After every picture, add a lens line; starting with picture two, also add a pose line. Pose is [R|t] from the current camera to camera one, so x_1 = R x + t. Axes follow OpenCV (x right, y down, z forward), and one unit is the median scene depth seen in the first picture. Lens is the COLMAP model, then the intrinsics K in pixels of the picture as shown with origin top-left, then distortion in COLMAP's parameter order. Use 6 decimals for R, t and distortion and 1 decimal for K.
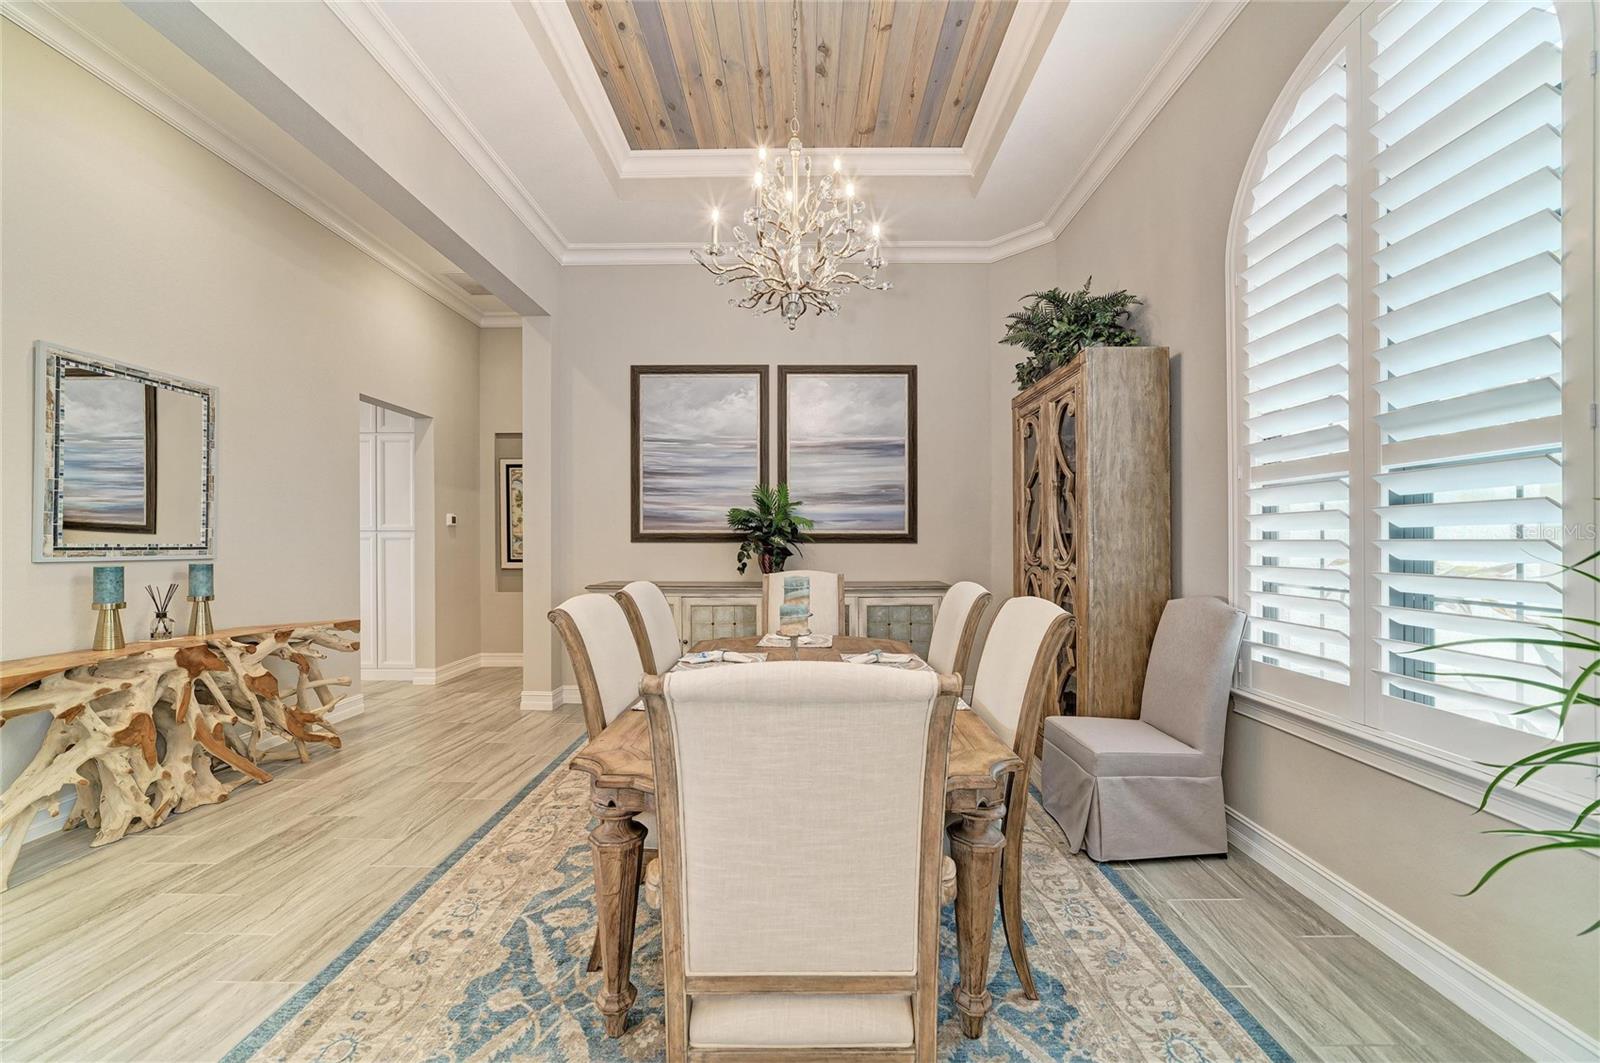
lens RADIAL K [[593.5, 0, 811.3], [0, 593.5, 541.3], [0, 0, 1]] dist [-0.008669, 0.000595]
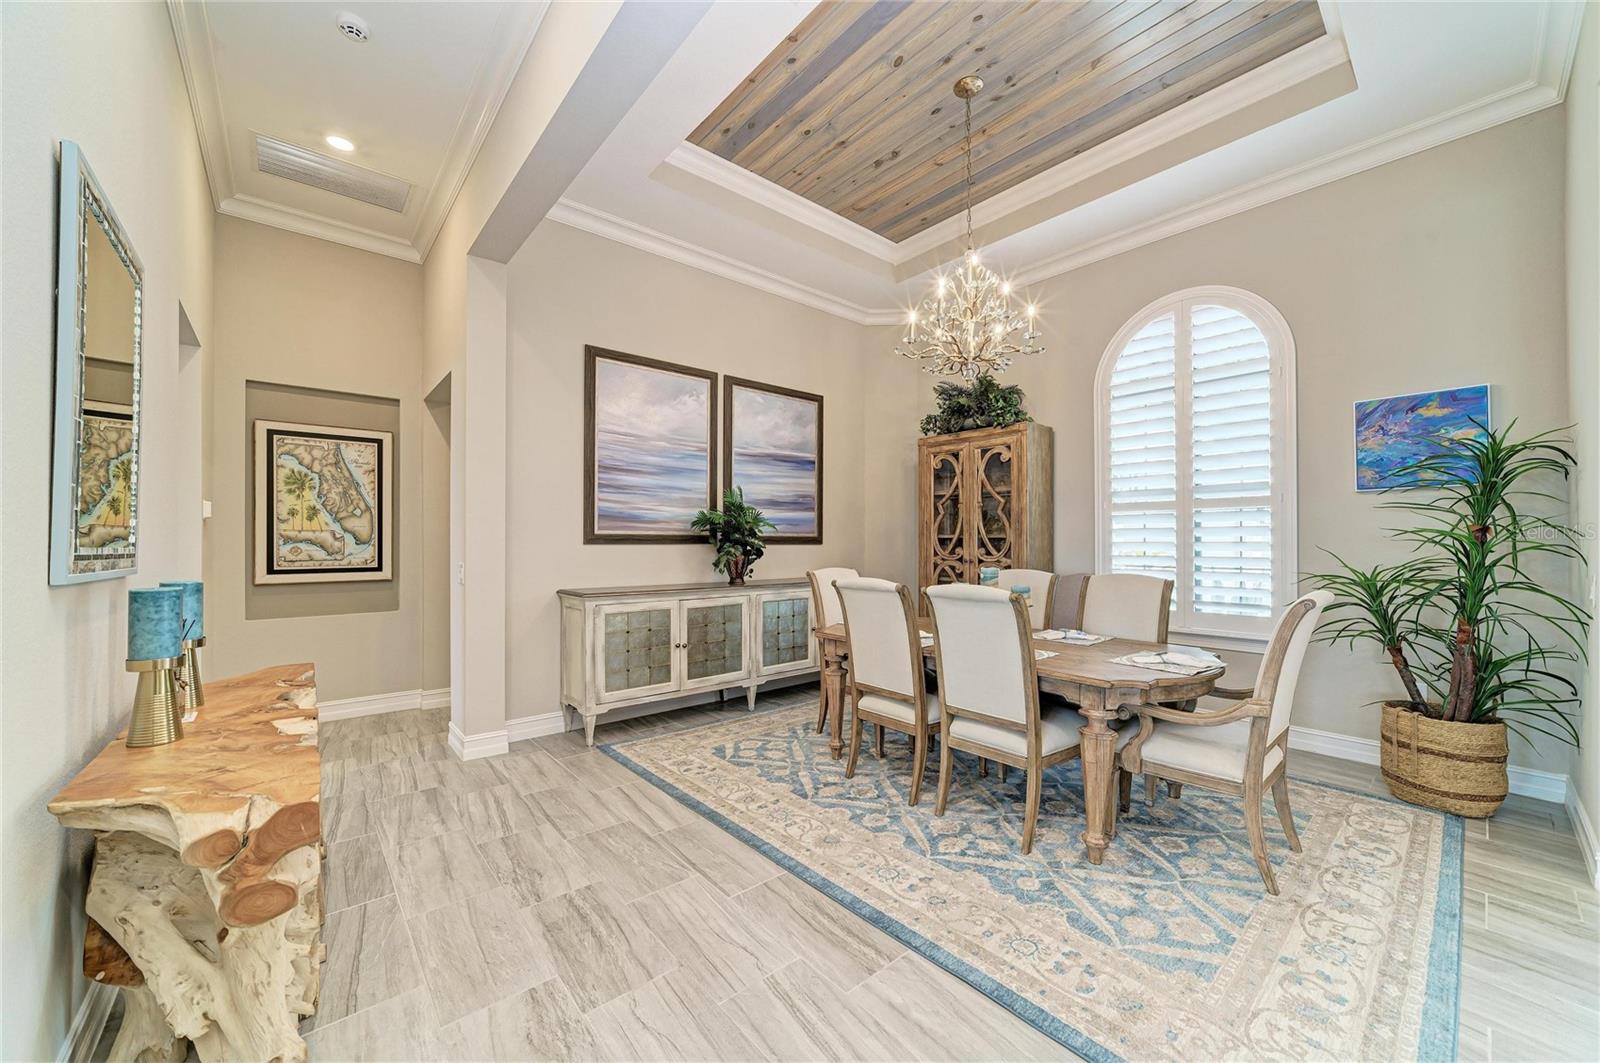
lens RADIAL K [[593.5, 0, 824.4], [0, 593.5, 539.7], [0, 0, 1]] dist [-0.008669, 0.000595]
pose [[0.746985, 0.002198, 0.664837, -0.621853], [0.001067, 0.999989, -0.004505, -0.001126], [-0.664840, 0.004075, 0.746975, 0.104349]]
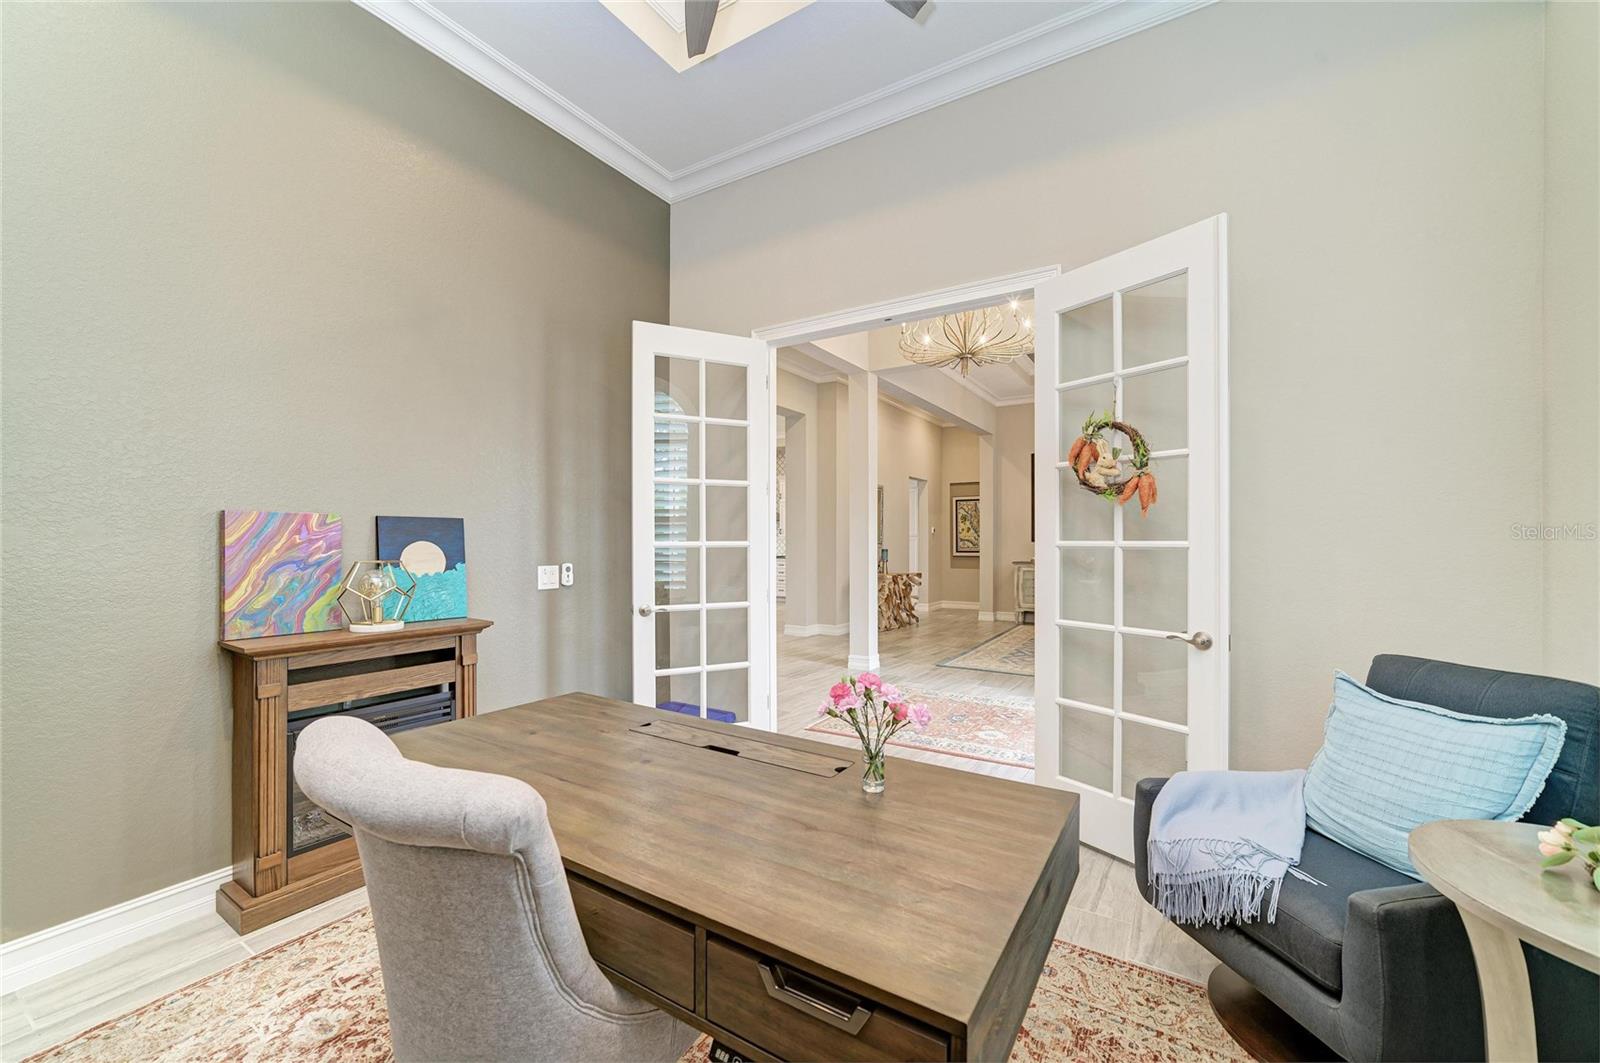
lens RADIAL K [[635.9, 0, 800.6], [0, 635.9, 542.2], [0, 0, 1]] dist [0.000148, 0.000002]
pose [[0.843988, 0.002347, -0.536356, 0.188351], [0.001432, 0.999977, 0.006630, -0.014592], [0.536360, -0.006363, 0.843966, -1.218415]]
